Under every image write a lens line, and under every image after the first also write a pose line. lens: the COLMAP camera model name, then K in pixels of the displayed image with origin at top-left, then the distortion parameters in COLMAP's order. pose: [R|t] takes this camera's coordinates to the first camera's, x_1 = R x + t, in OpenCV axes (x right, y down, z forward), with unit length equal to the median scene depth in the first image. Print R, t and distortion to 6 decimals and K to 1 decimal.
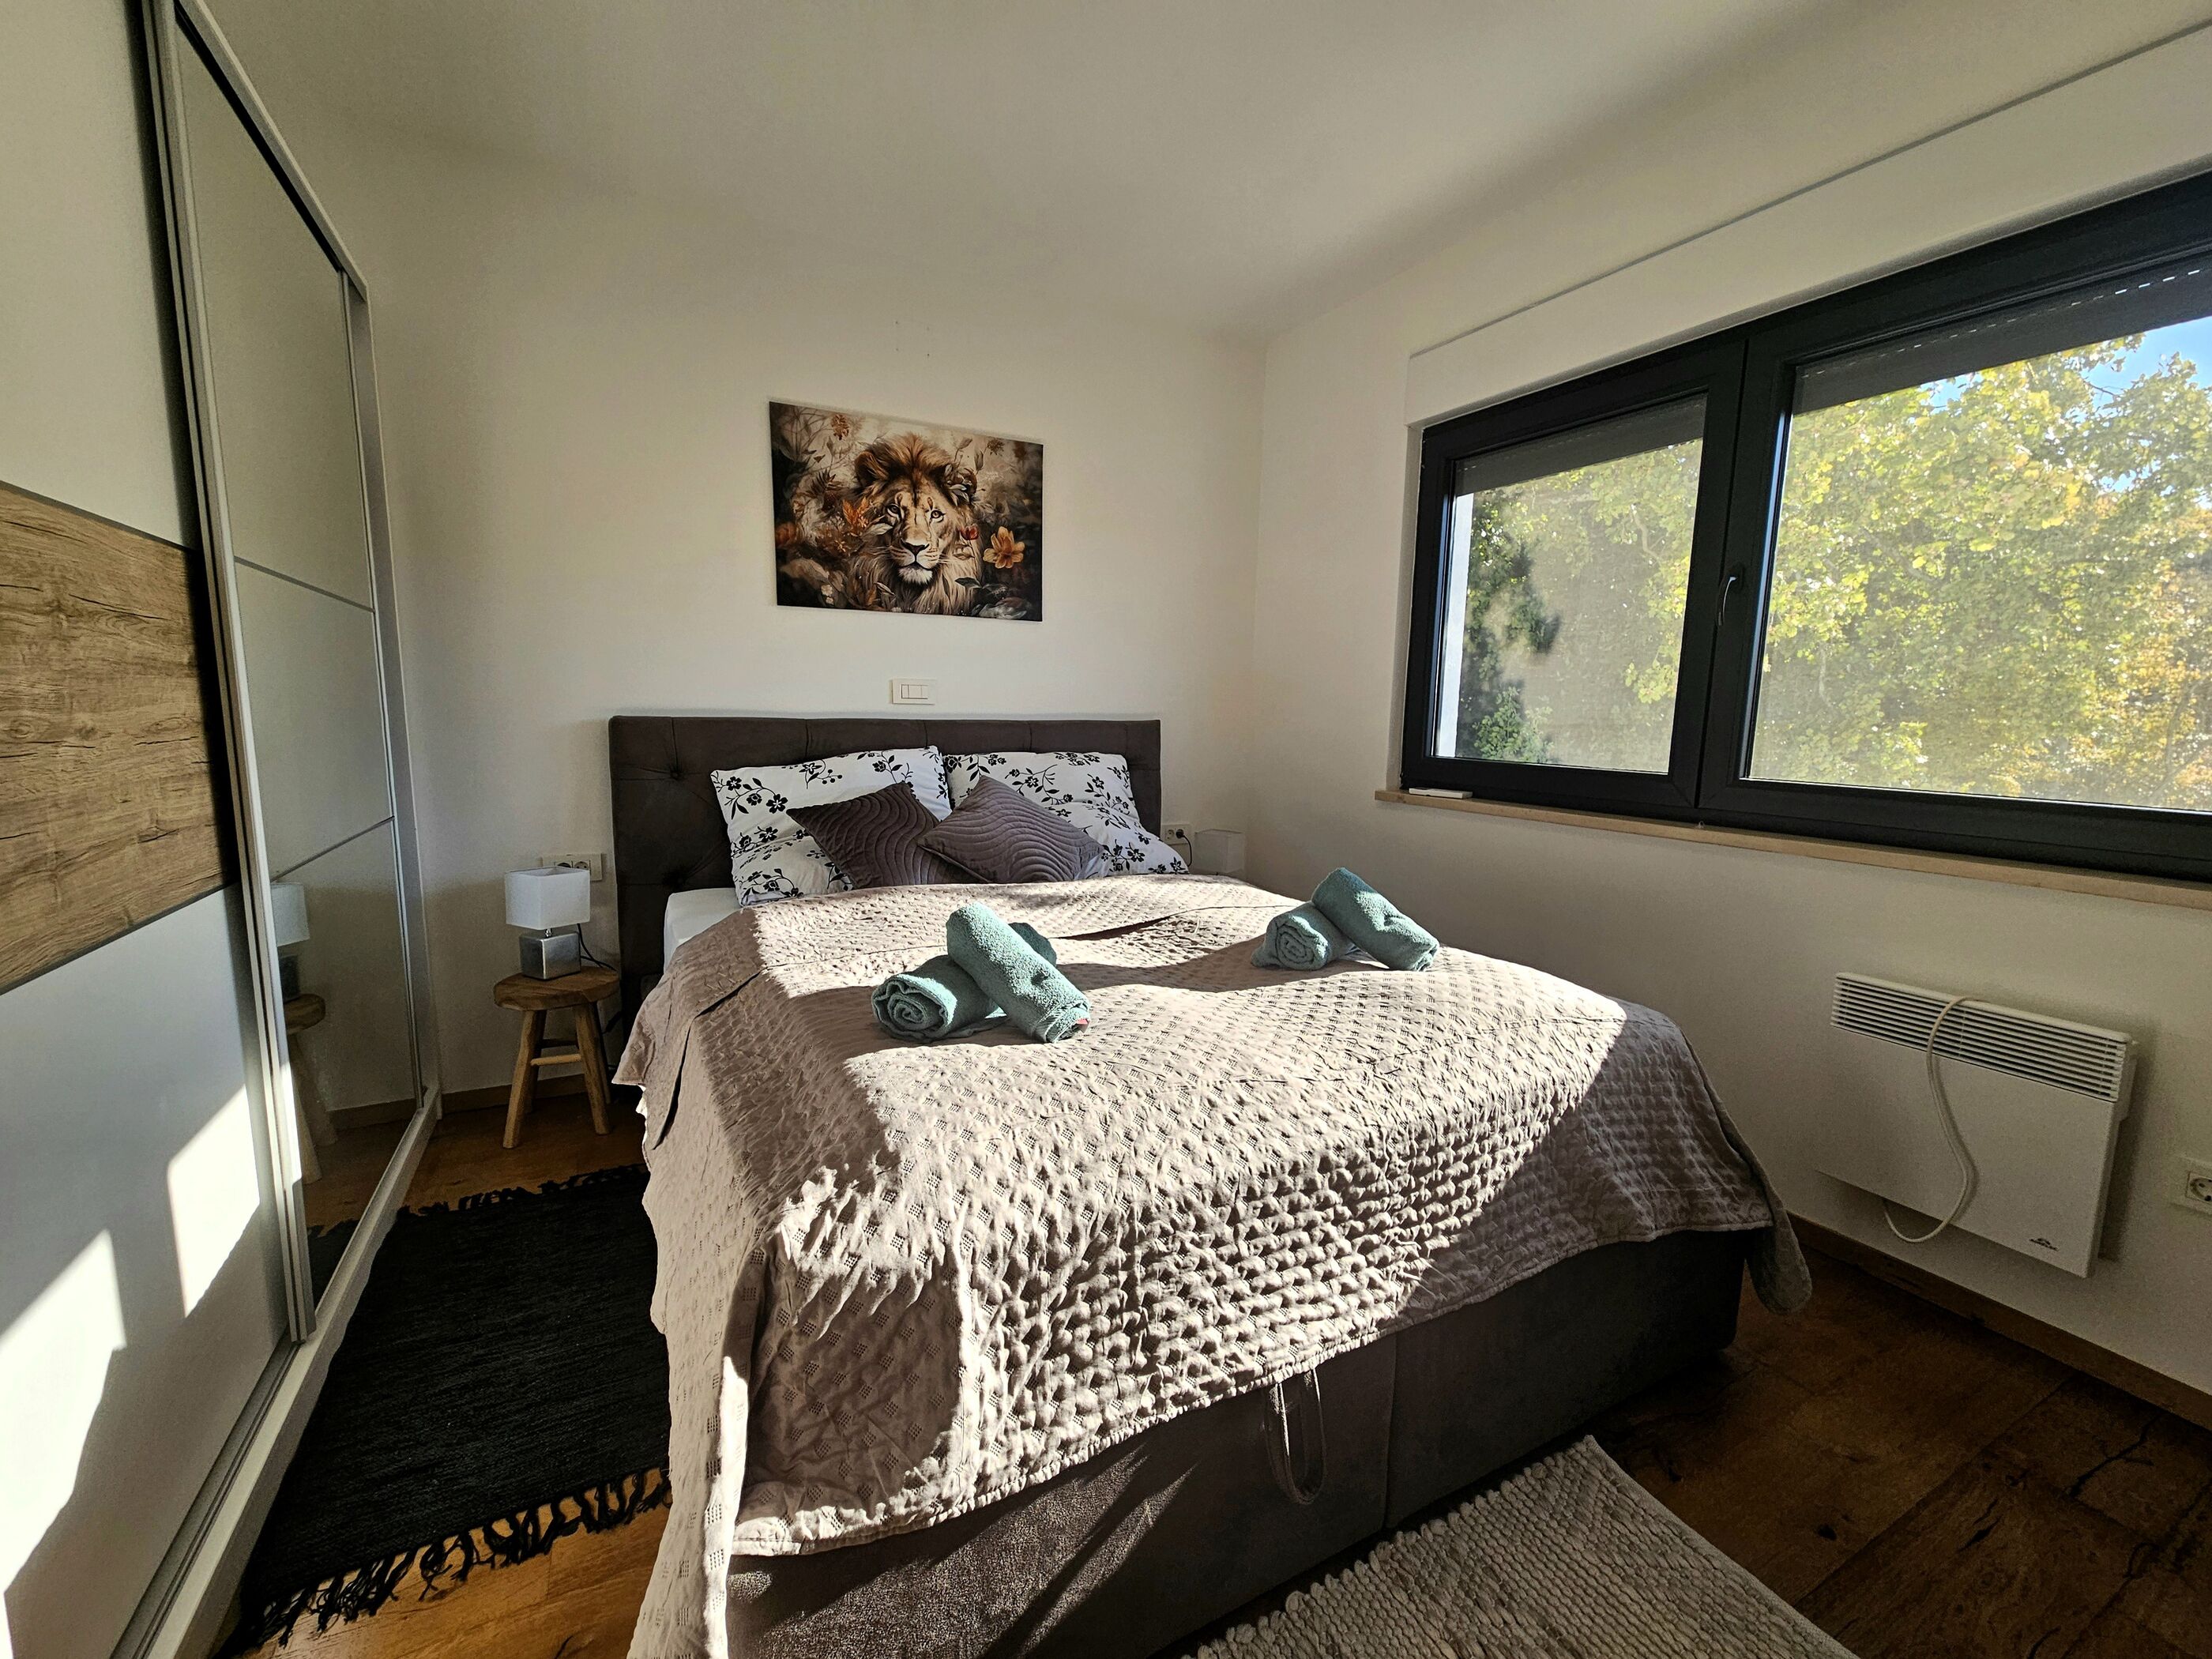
lens RADIAL K [[905.9, 0, 1093.7], [0, 905.9, 839.4], [0, 0, 1]] dist [-0.000640, -0.000875]
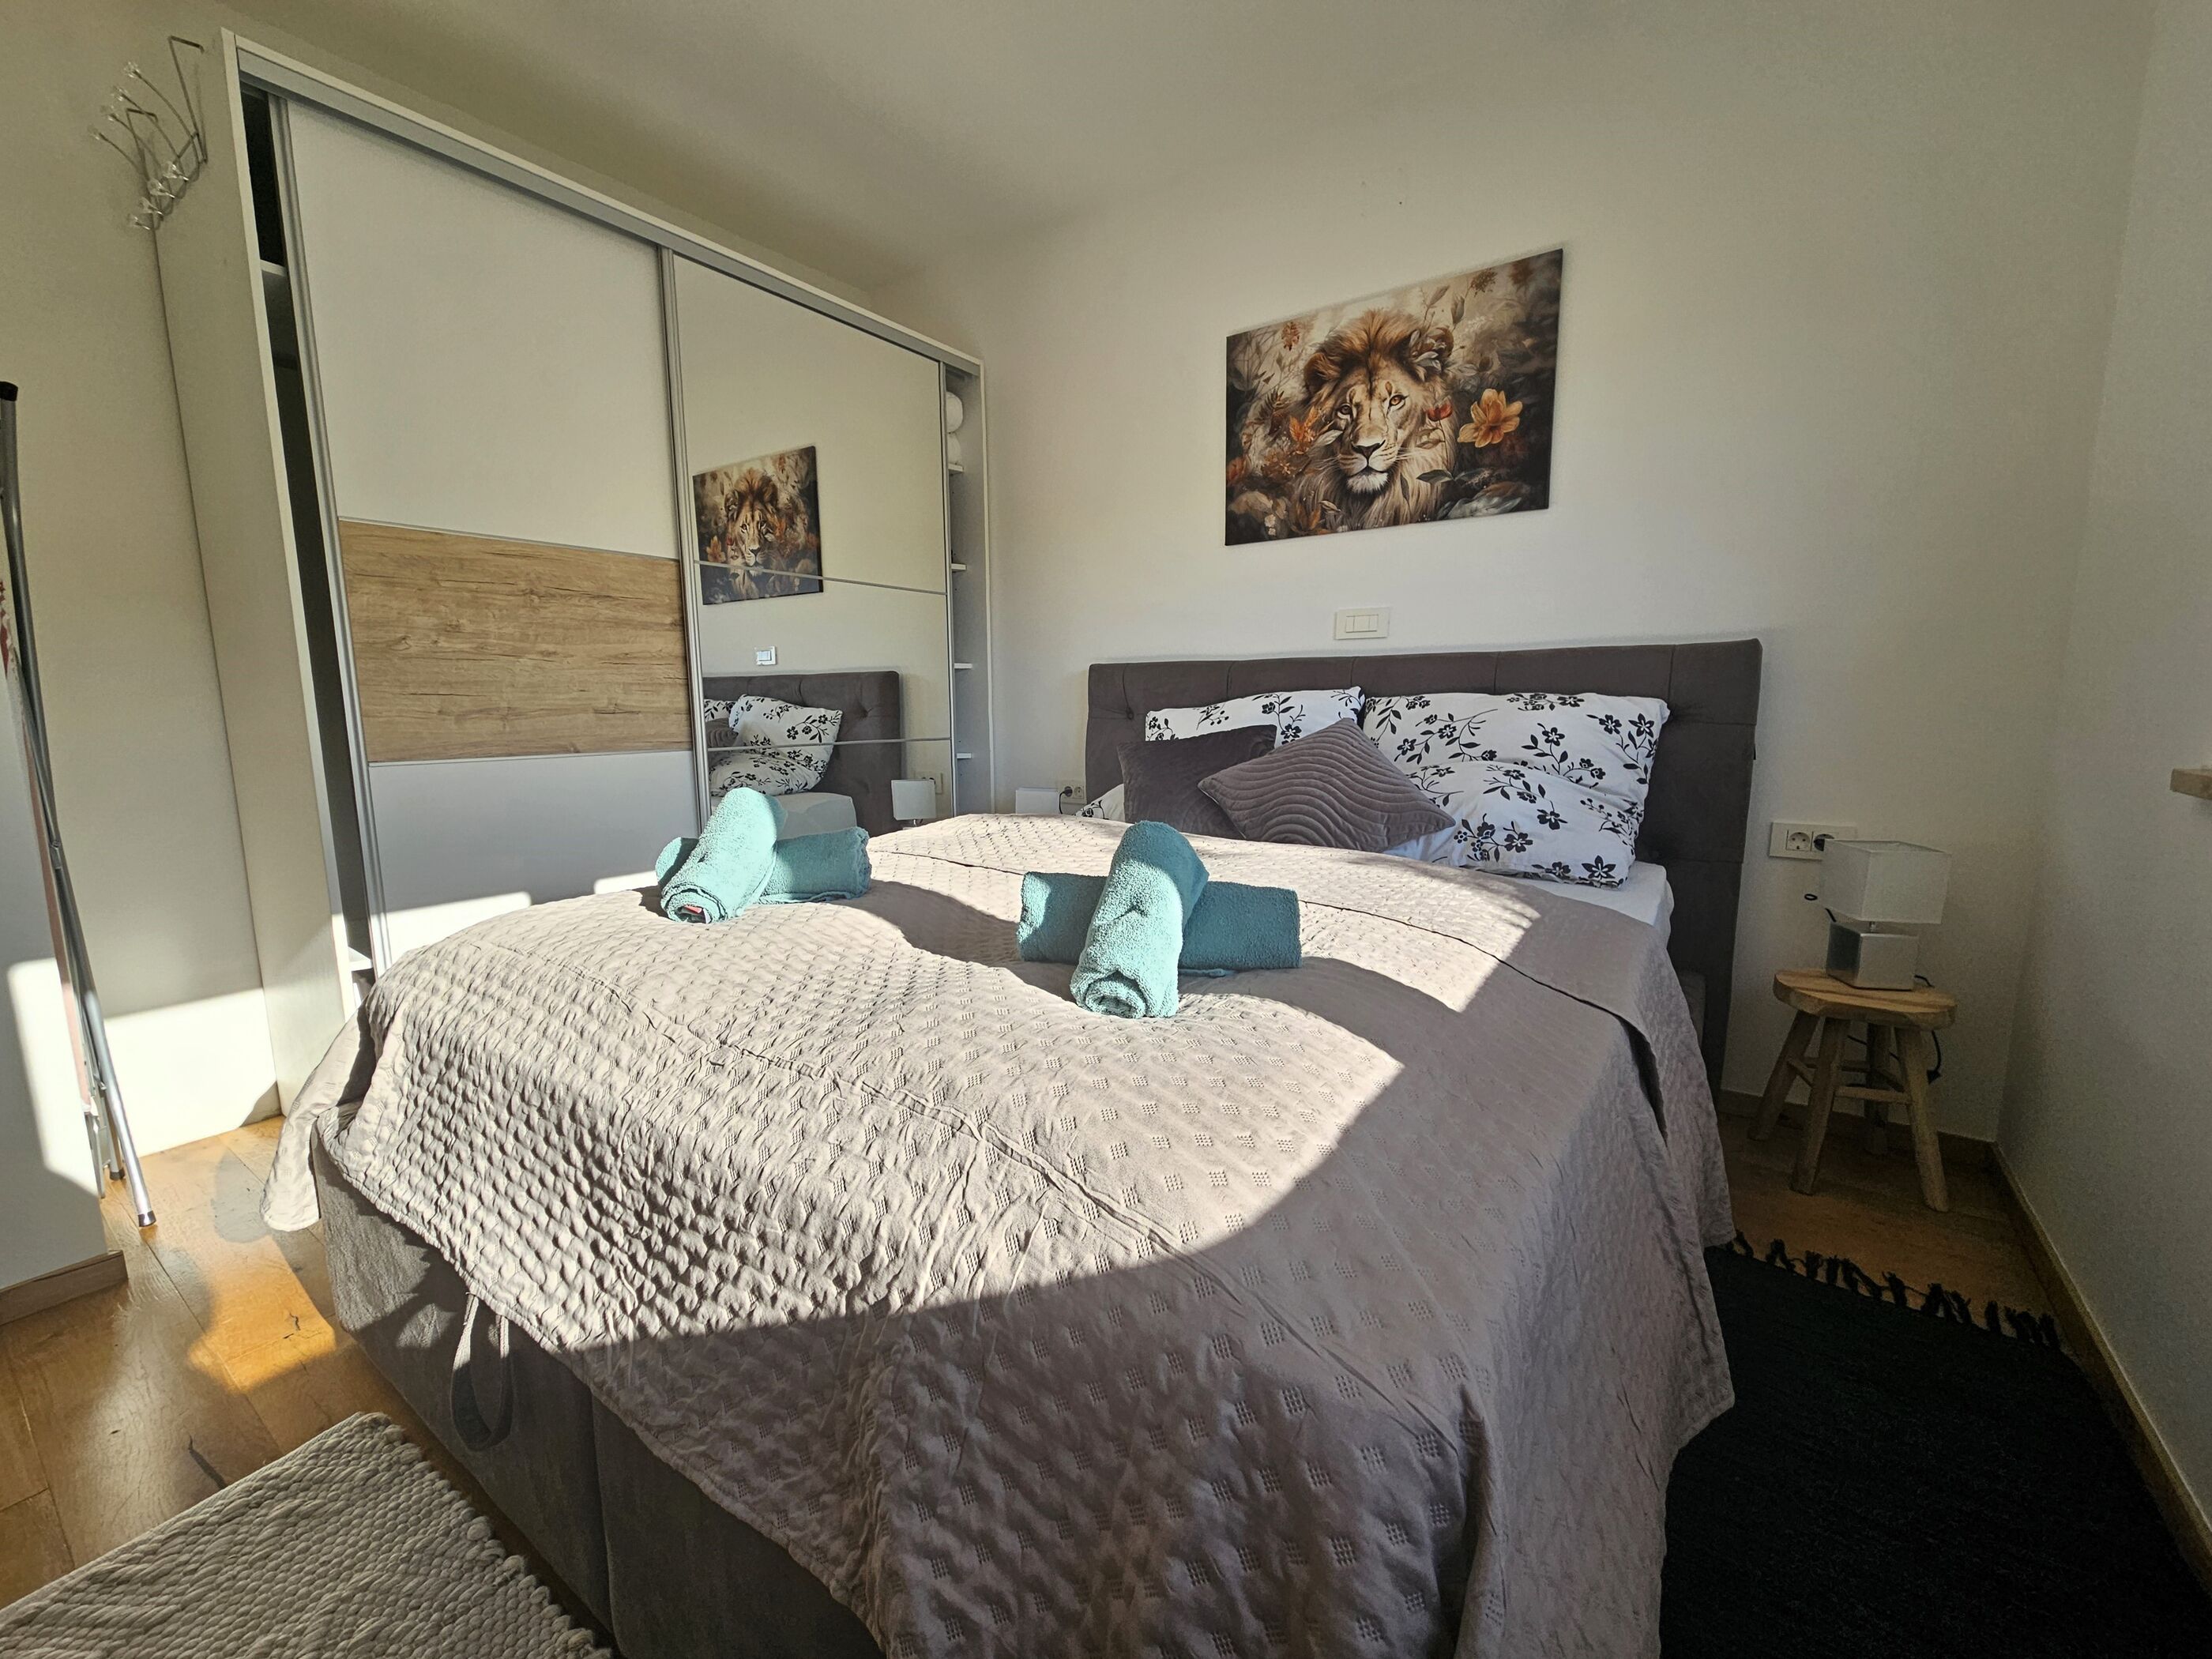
lens RADIAL K [[905.9, 0, 1093.7], [0, 905.9, 839.4], [0, 0, 1]] dist [-0.000640, -0.000875]
pose [[0.455945, 0.117367, -0.882235, 0.470444], [-0.114604, 0.990757, 0.072576, 0.003039], [0.882599, 0.068017, 0.465181, 0.415689]]
